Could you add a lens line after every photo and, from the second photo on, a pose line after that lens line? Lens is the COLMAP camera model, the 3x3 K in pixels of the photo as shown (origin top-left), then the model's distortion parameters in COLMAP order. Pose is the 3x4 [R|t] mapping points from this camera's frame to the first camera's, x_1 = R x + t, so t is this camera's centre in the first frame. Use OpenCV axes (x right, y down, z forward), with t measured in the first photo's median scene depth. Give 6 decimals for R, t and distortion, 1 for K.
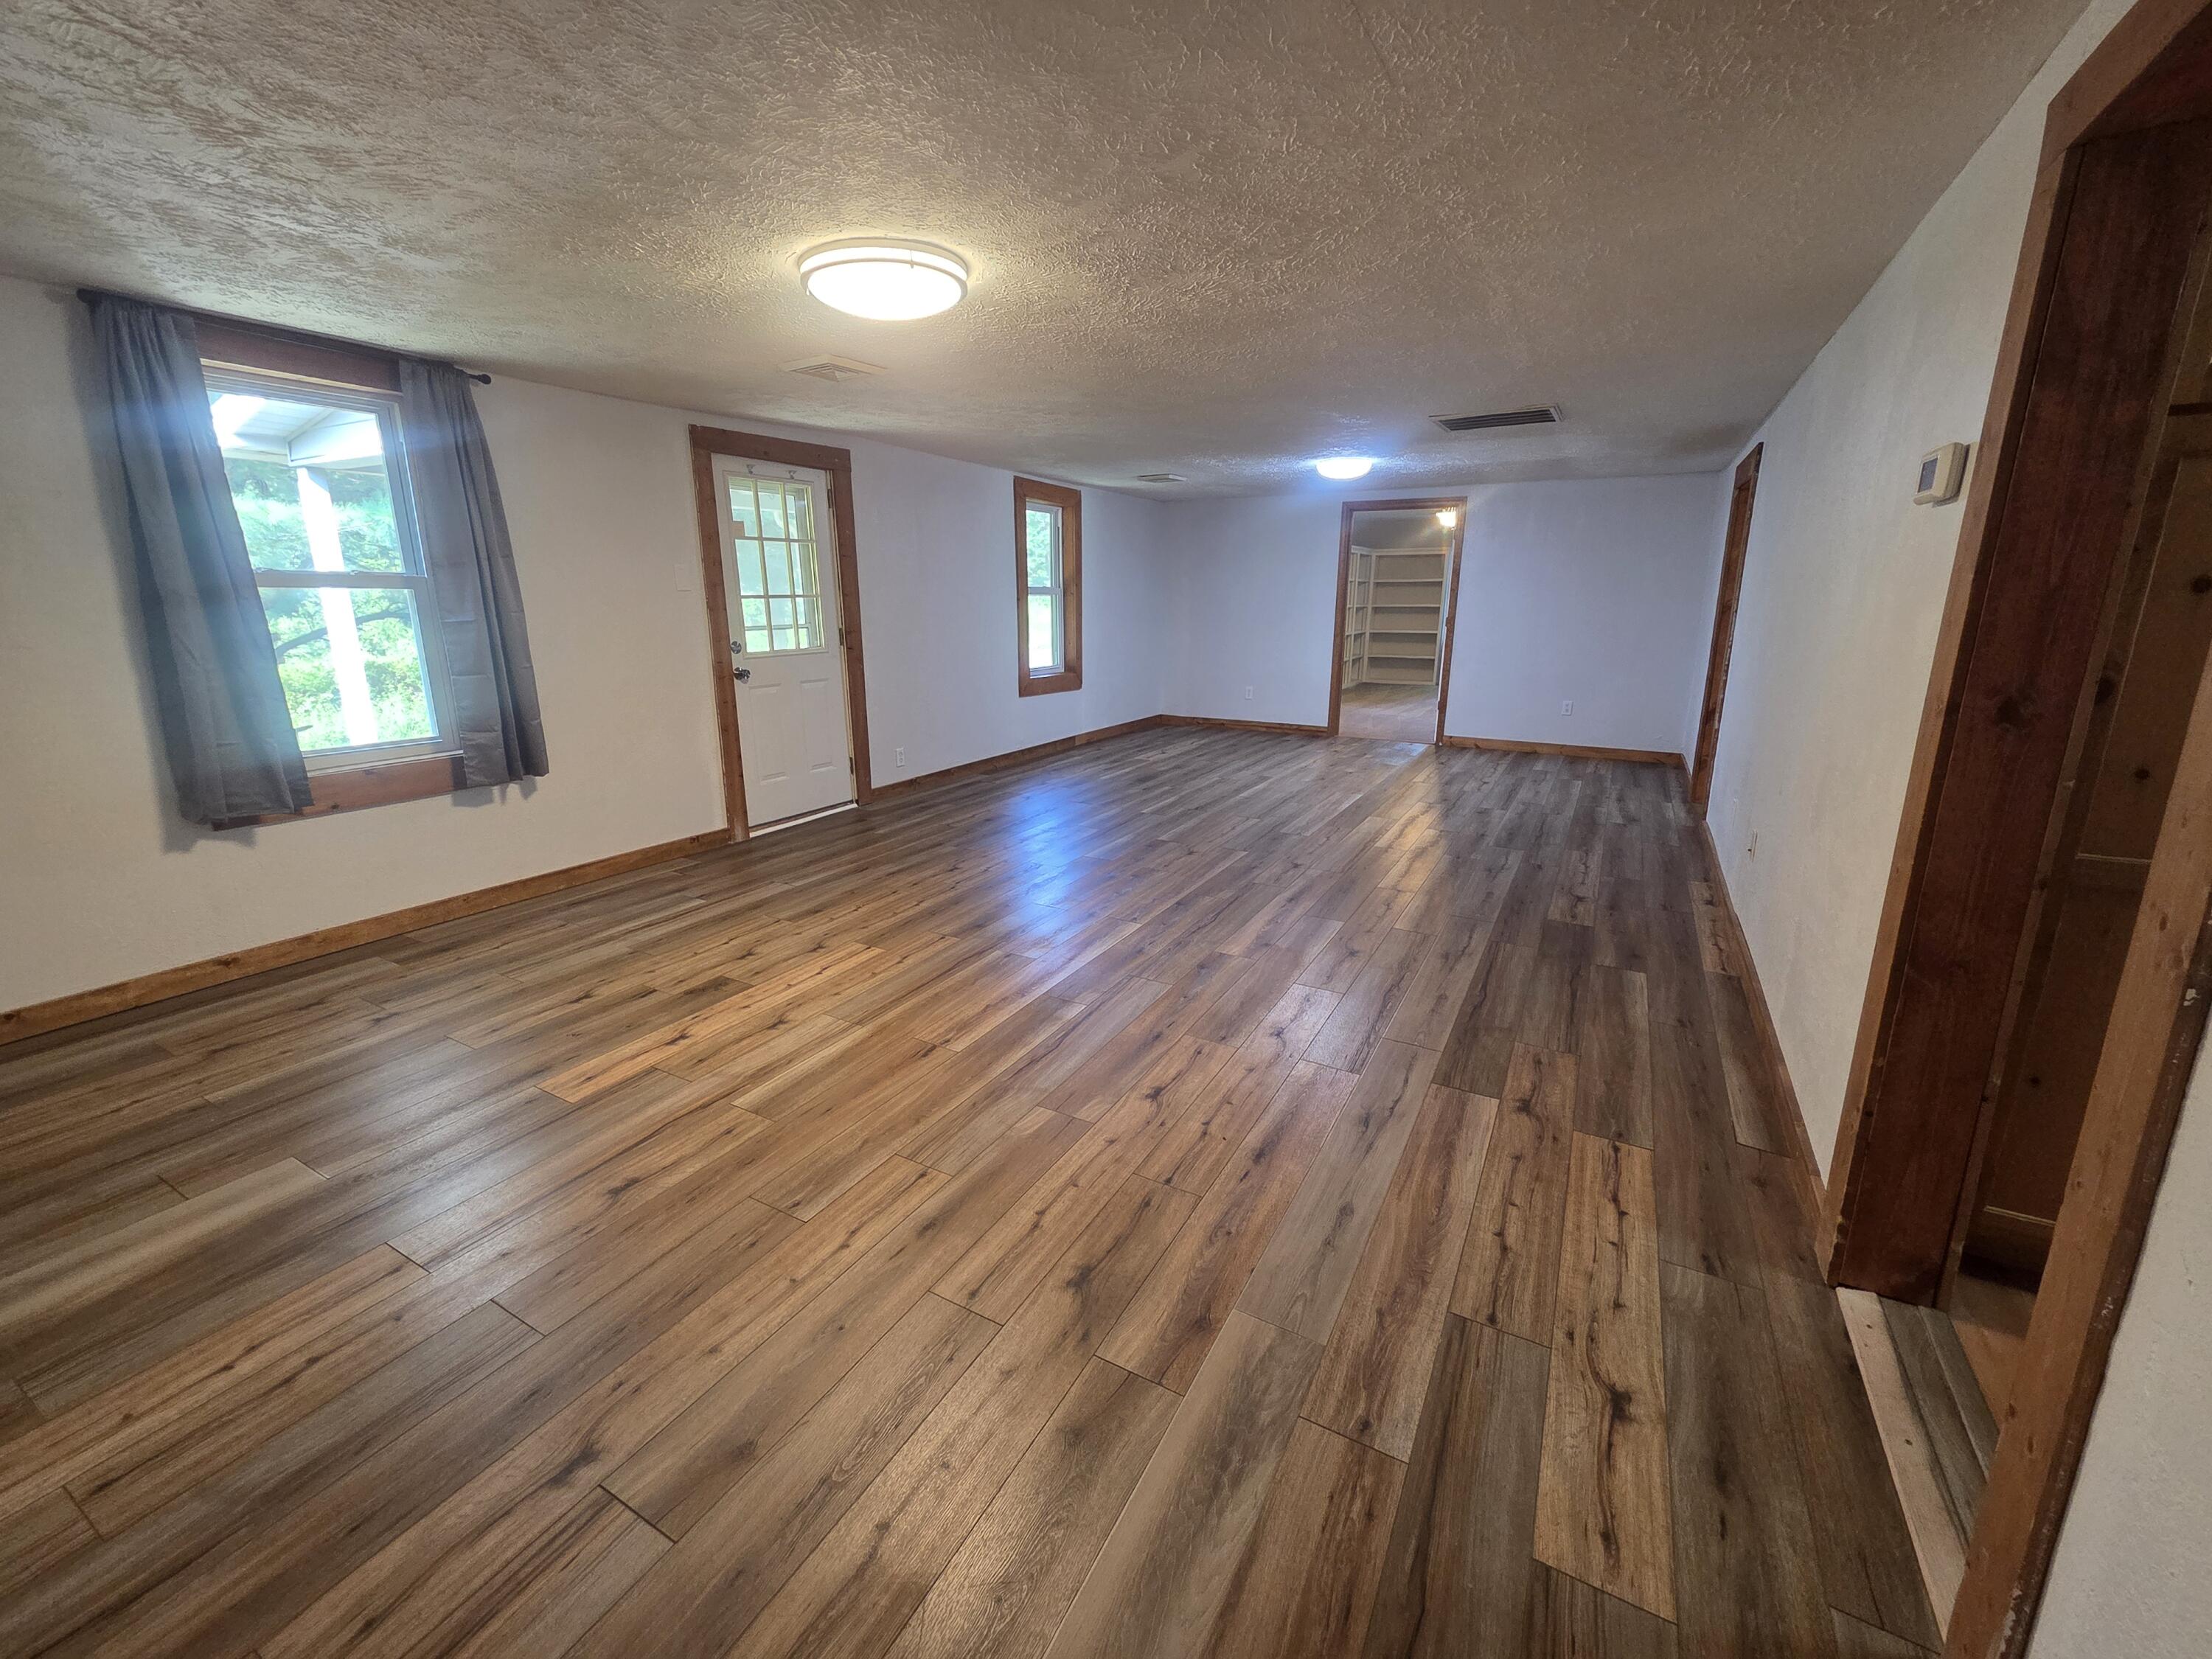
lens RADIAL K [[904.8, 0, 1099.4], [0, 904.8, 831.6], [0, 0, 1]] dist [0.002159, -0.000839]
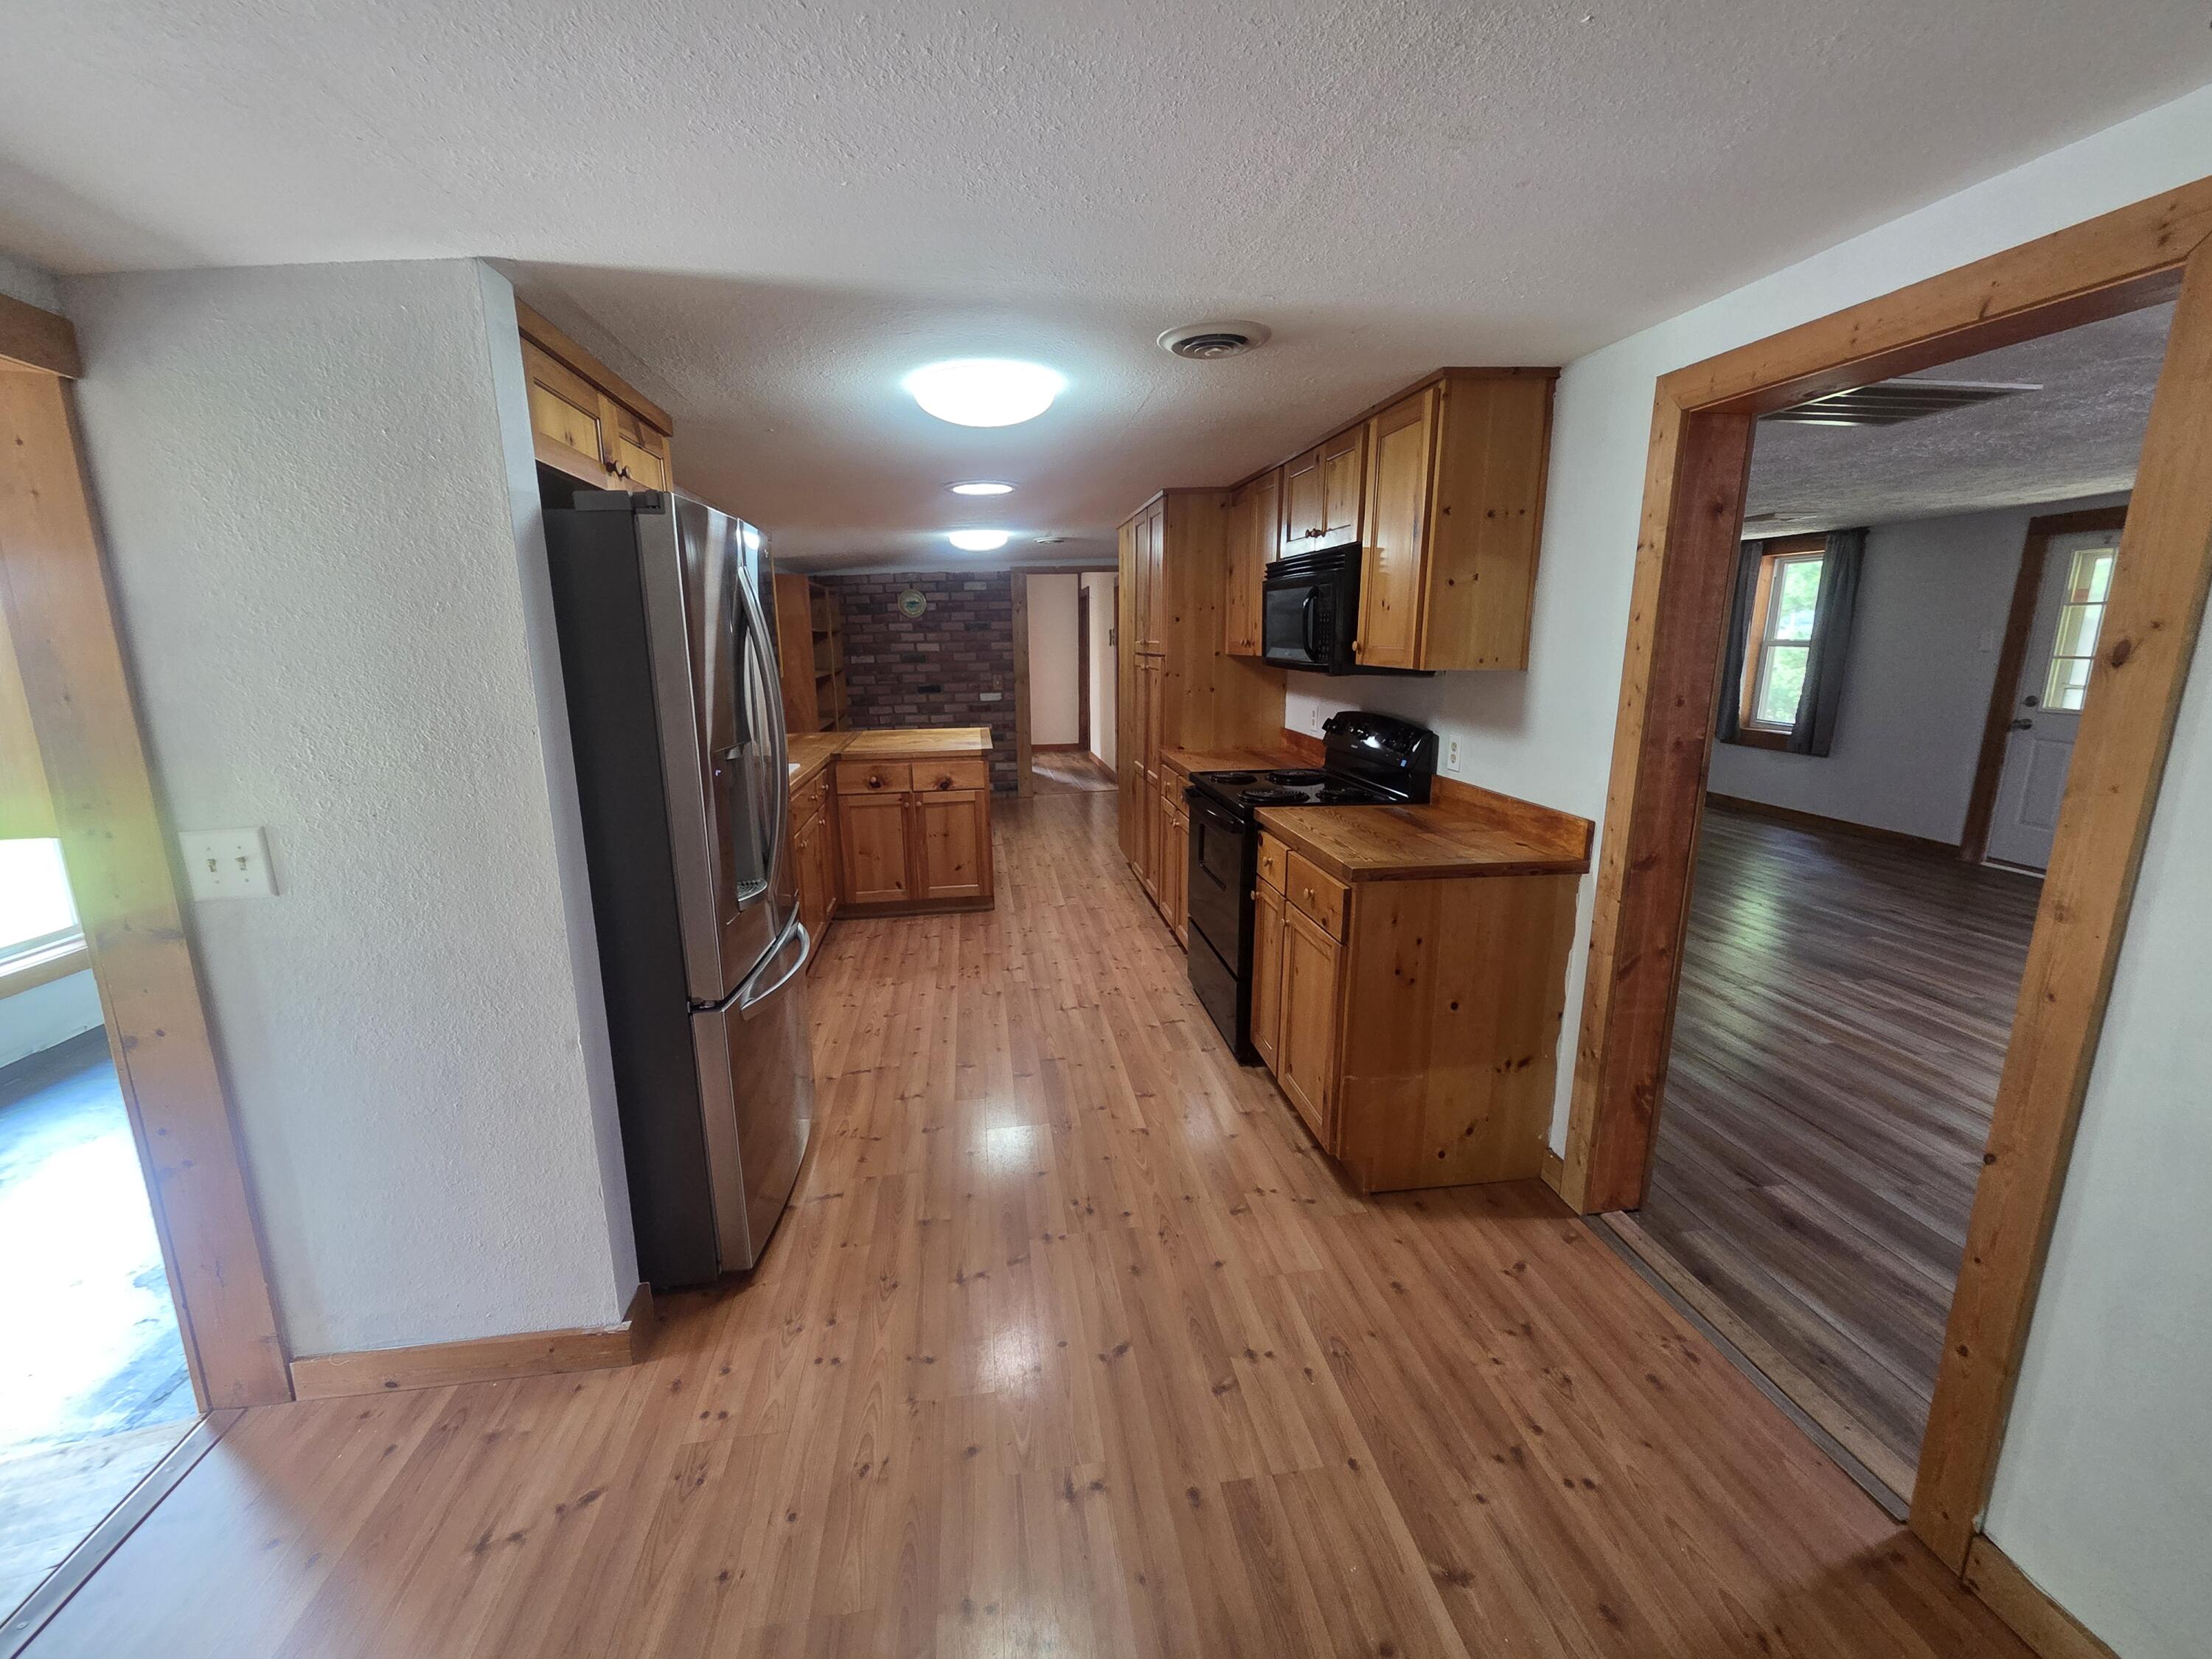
lens RADIAL K [[904.8, 0, 1109.9], [0, 904.8, 826.1], [0, 0, 1]] dist [0.002159, -0.000839]
pose [[-0.786219, 0.132451, -0.603586, 1.478654], [-0.153331, 0.904398, 0.398187, -0.413536], [0.598623, 0.405611, -0.690747, 1.419651]]
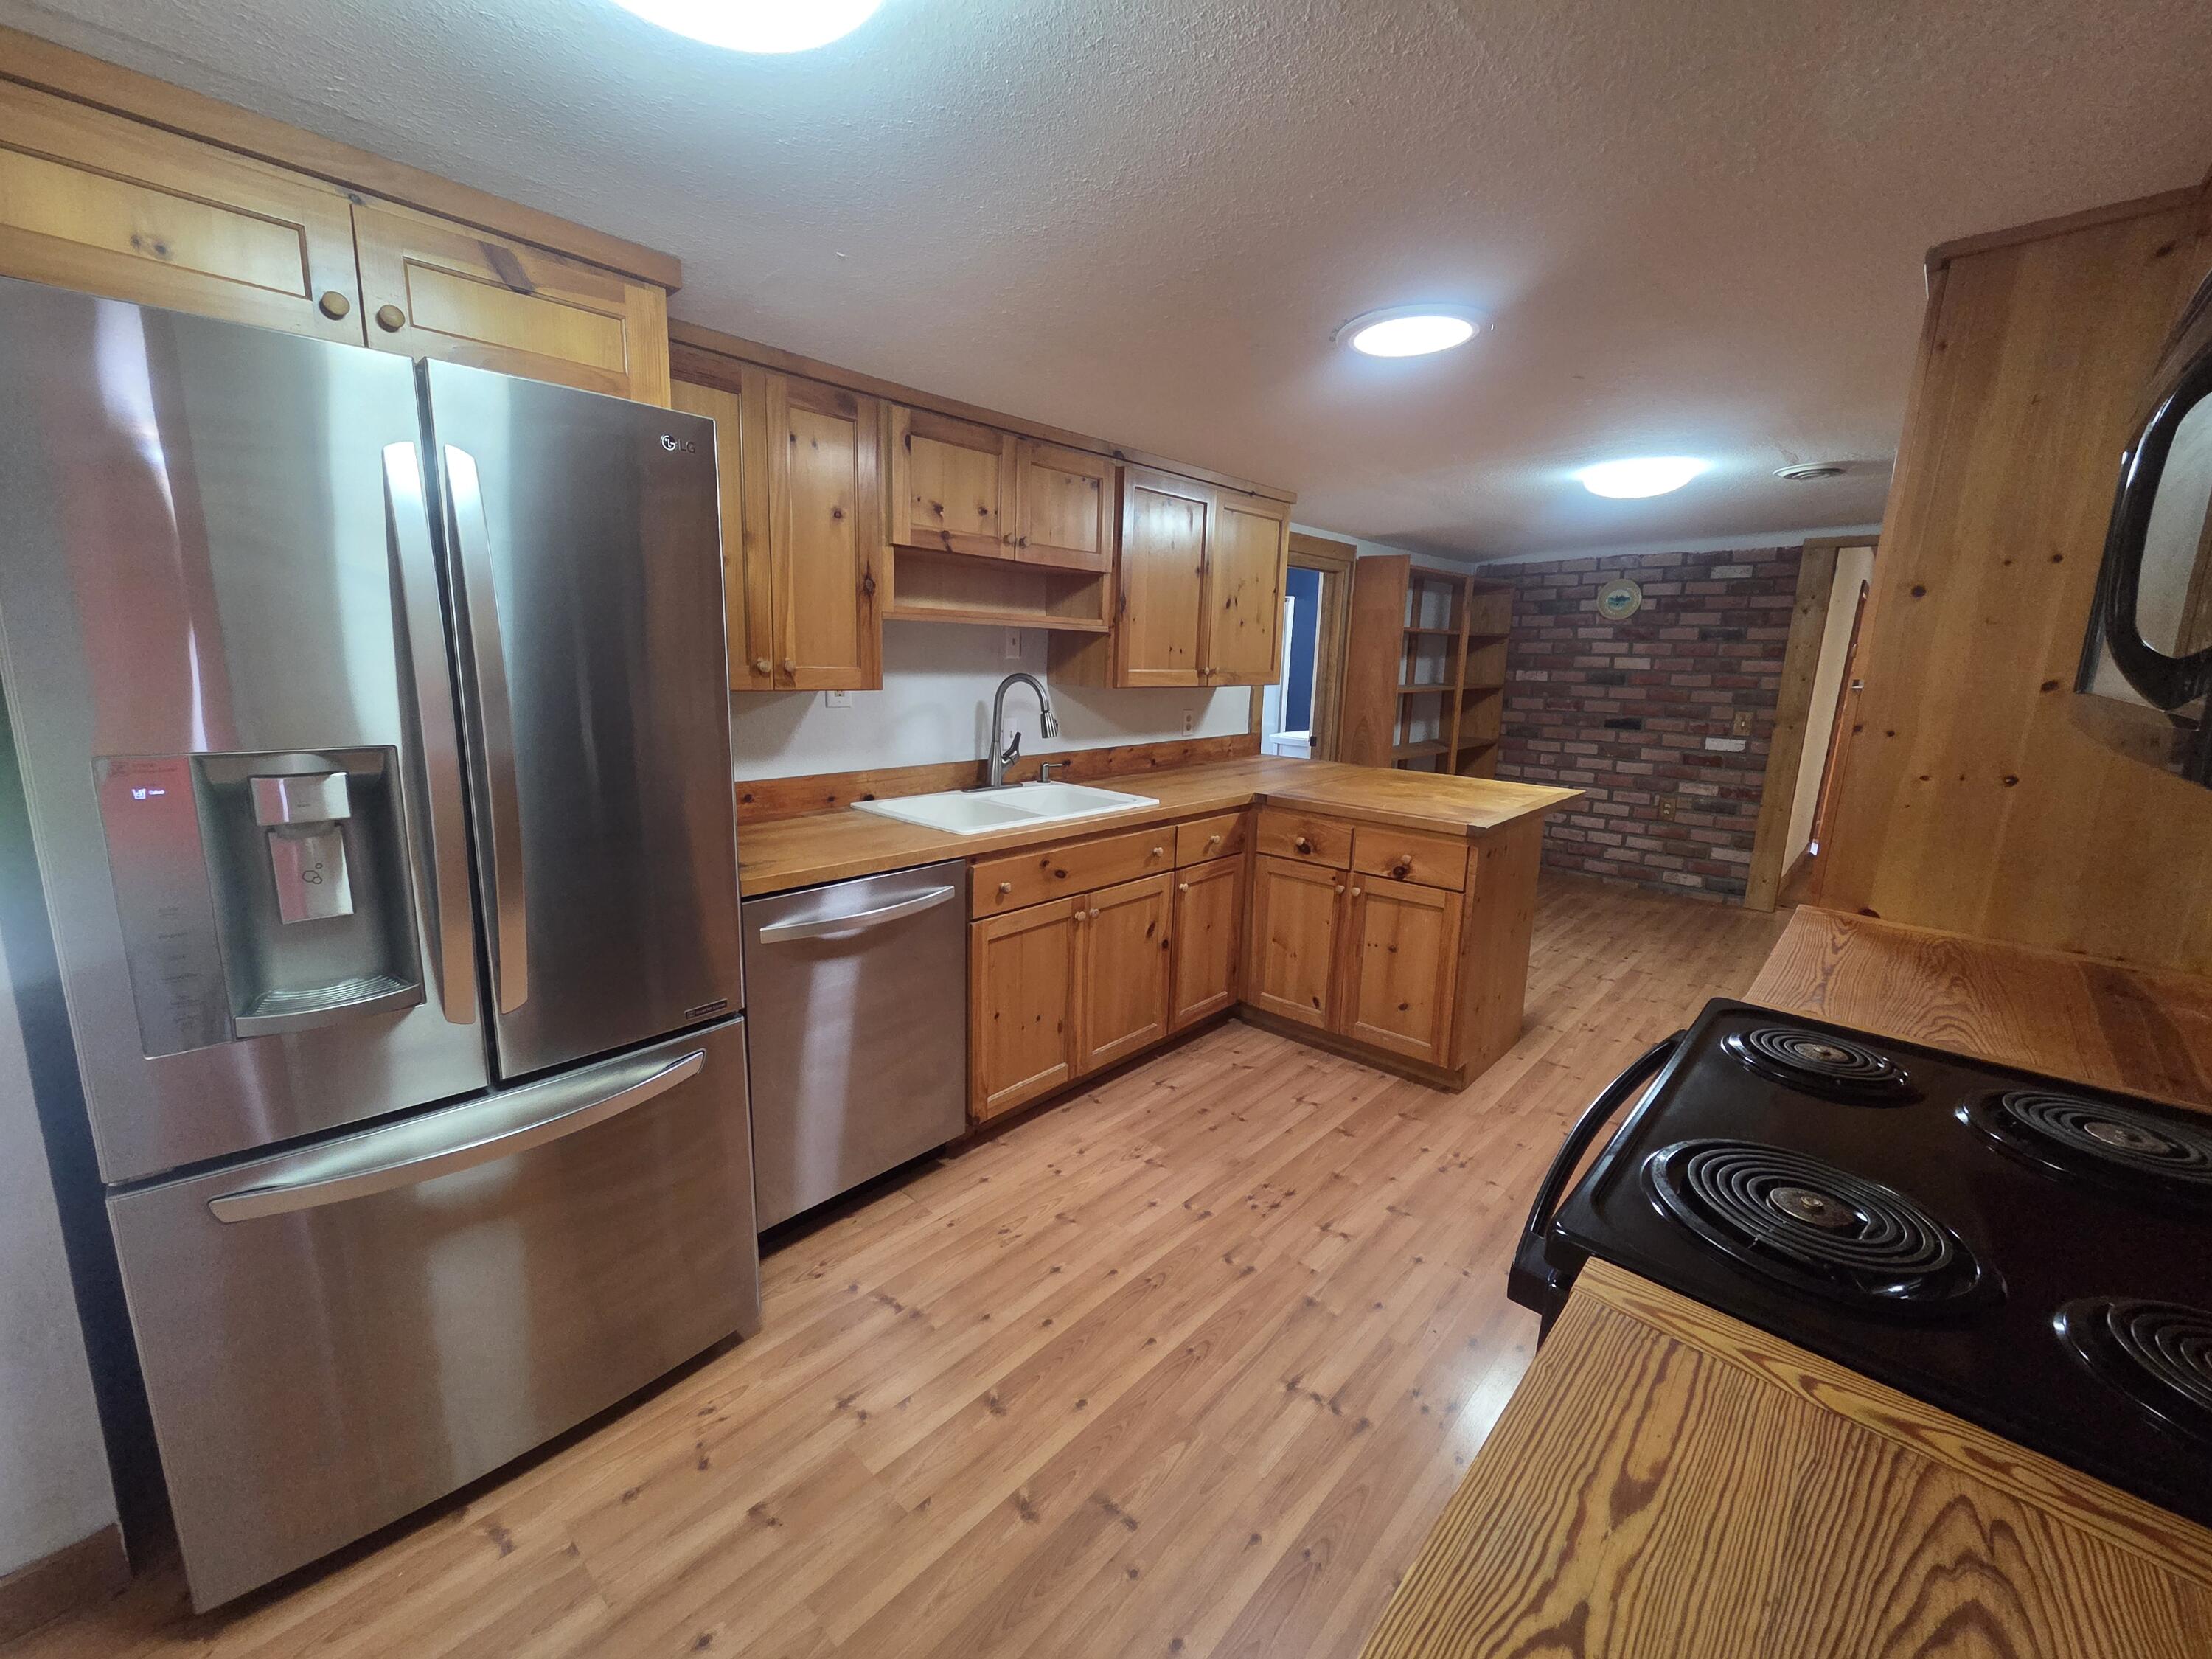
lens RADIAL K [[904.8, 0, 1106.8], [0, 904.8, 822.7], [0, 0, 1]] dist [0.002159, -0.000839]
pose [[-0.974589, -0.073058, 0.211754, 0.995587], [0.027290, 0.899552, 0.435960, -0.315033], [-0.222334, 0.430661, -0.874699, 1.117213]]
